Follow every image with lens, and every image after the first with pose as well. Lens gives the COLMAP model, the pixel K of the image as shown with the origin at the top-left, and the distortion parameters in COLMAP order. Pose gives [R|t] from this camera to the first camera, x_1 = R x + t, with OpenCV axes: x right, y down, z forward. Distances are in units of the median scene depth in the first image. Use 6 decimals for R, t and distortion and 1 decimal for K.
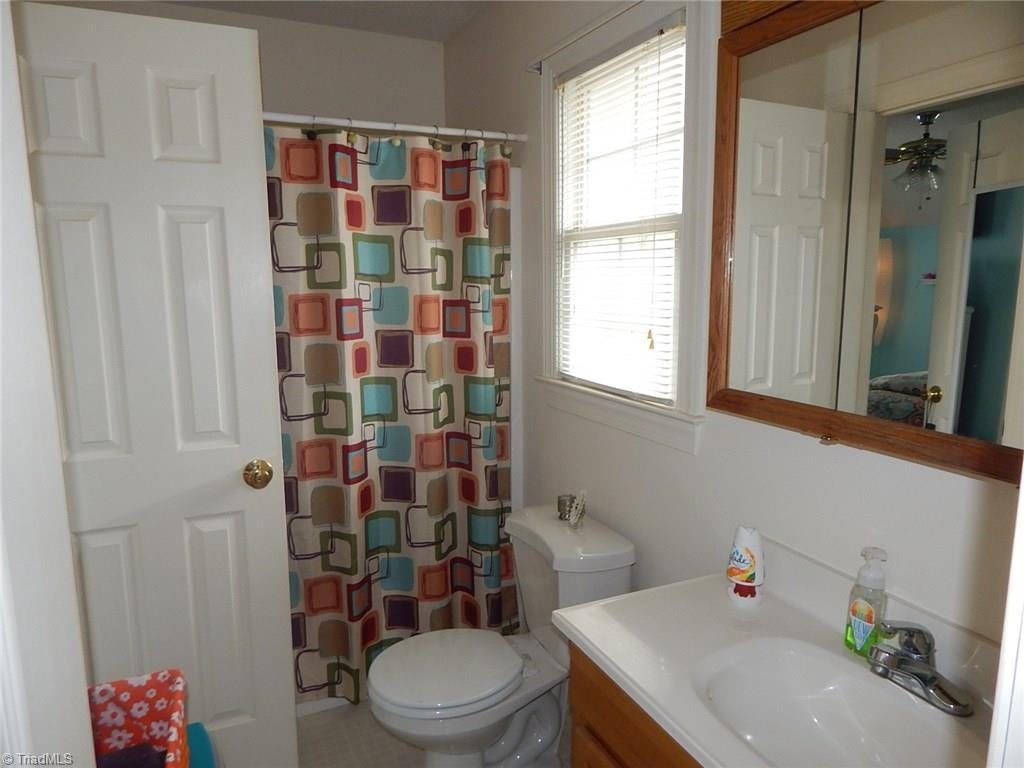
lens RADIAL K [[671.9, 0, 512.0], [0, 671.9, 384.0], [0, 0, 1]] dist [0.007289, -0.001092]
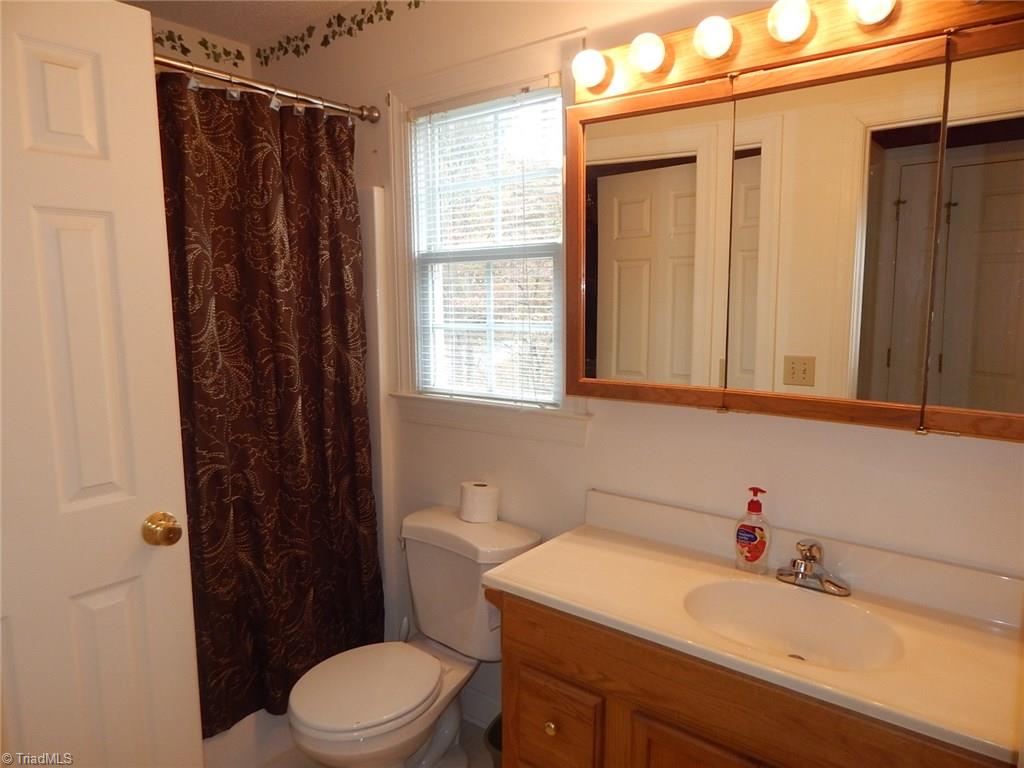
lens RADIAL K [[671.9, 0, 512.0], [0, 671.9, 384.0], [0, 0, 1]] dist [0.007289, -0.001092]
pose [[0.854737, -0.064154, 0.515082, -0.429782], [0.083841, 0.996366, -0.015028, 0.003223], [-0.512246, 0.056030, 0.857009, 0.035569]]
